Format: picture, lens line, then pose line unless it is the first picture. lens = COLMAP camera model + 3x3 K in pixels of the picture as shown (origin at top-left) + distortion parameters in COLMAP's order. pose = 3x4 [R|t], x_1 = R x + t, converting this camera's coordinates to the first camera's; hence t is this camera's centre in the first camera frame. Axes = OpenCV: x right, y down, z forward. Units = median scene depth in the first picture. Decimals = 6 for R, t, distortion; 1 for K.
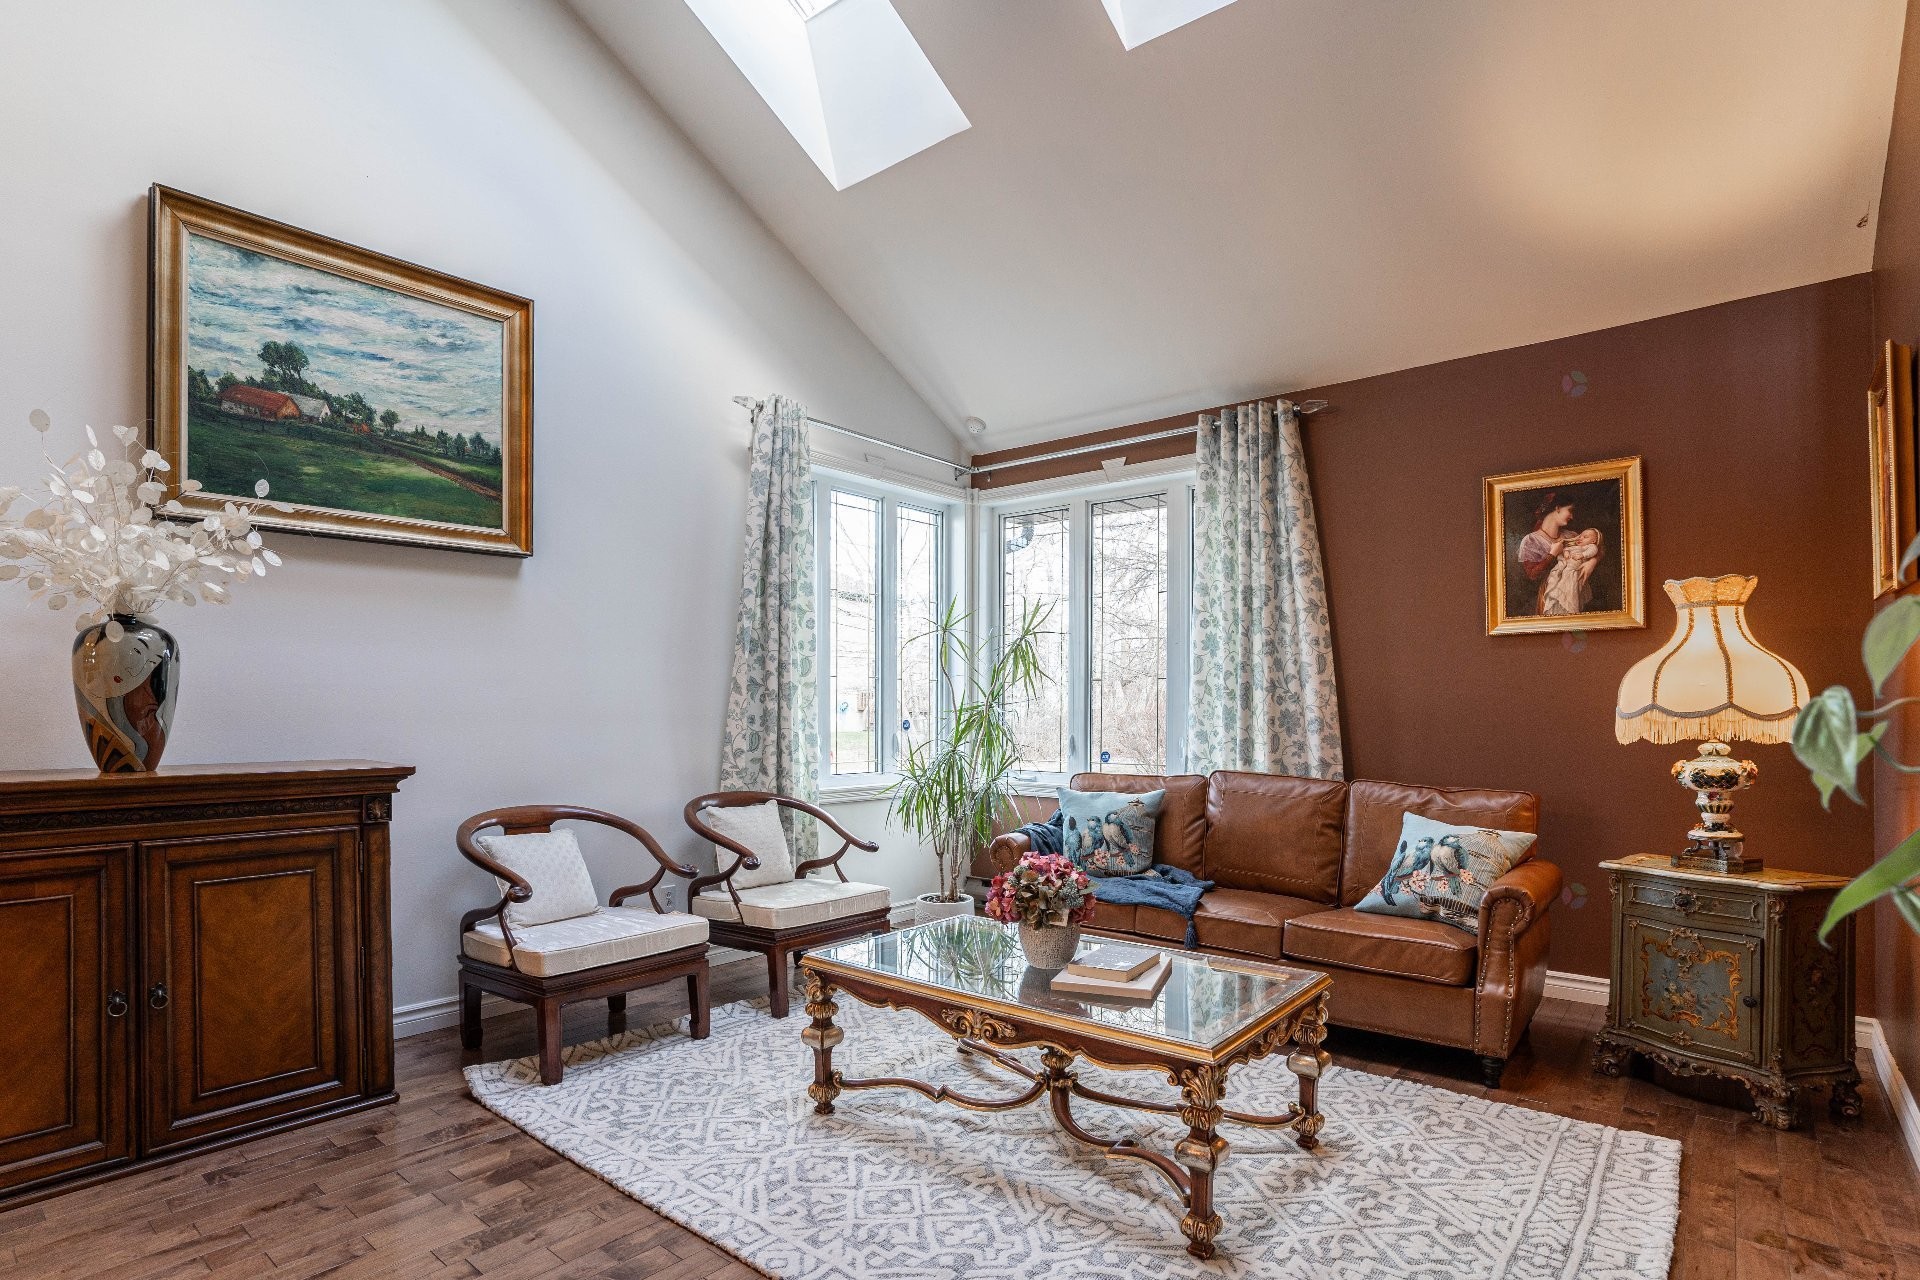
lens RADIAL K [[1043.9, 0, 952.7], [0, 1043.9, 724.2], [0, 0, 1]] dist [-0.028589, 0.022976]
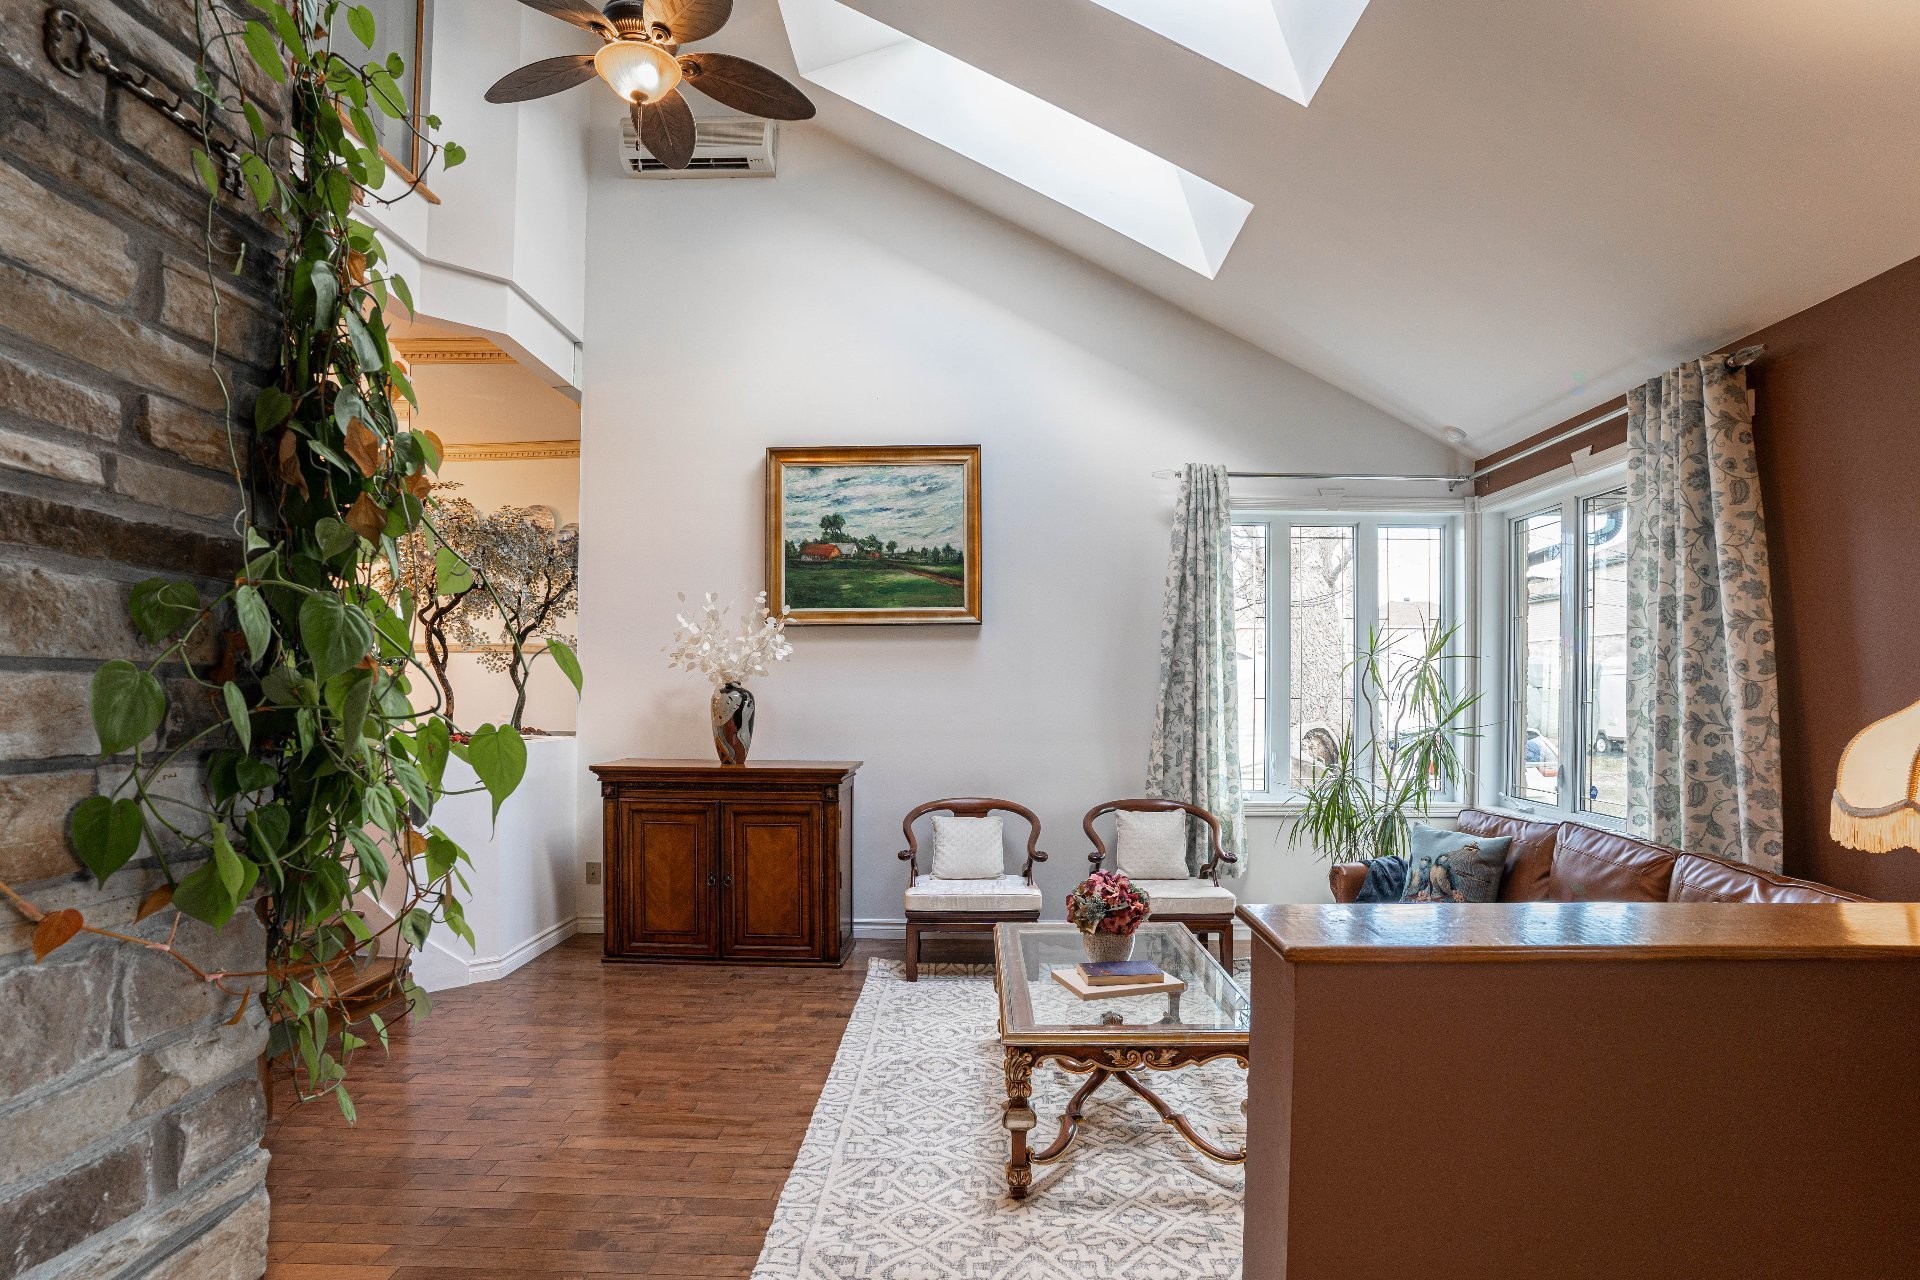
lens RADIAL K [[1043.9, 0, 952.7], [0, 1043.9, 724.2], [0, 0, 1]] dist [-0.028589, 0.022976]
pose [[0.612853, 0.024227, -0.789825, 0.755559], [-0.014088, 0.999706, 0.019733, -0.054951], [0.790071, -0.000966, 0.613015, 0.096652]]
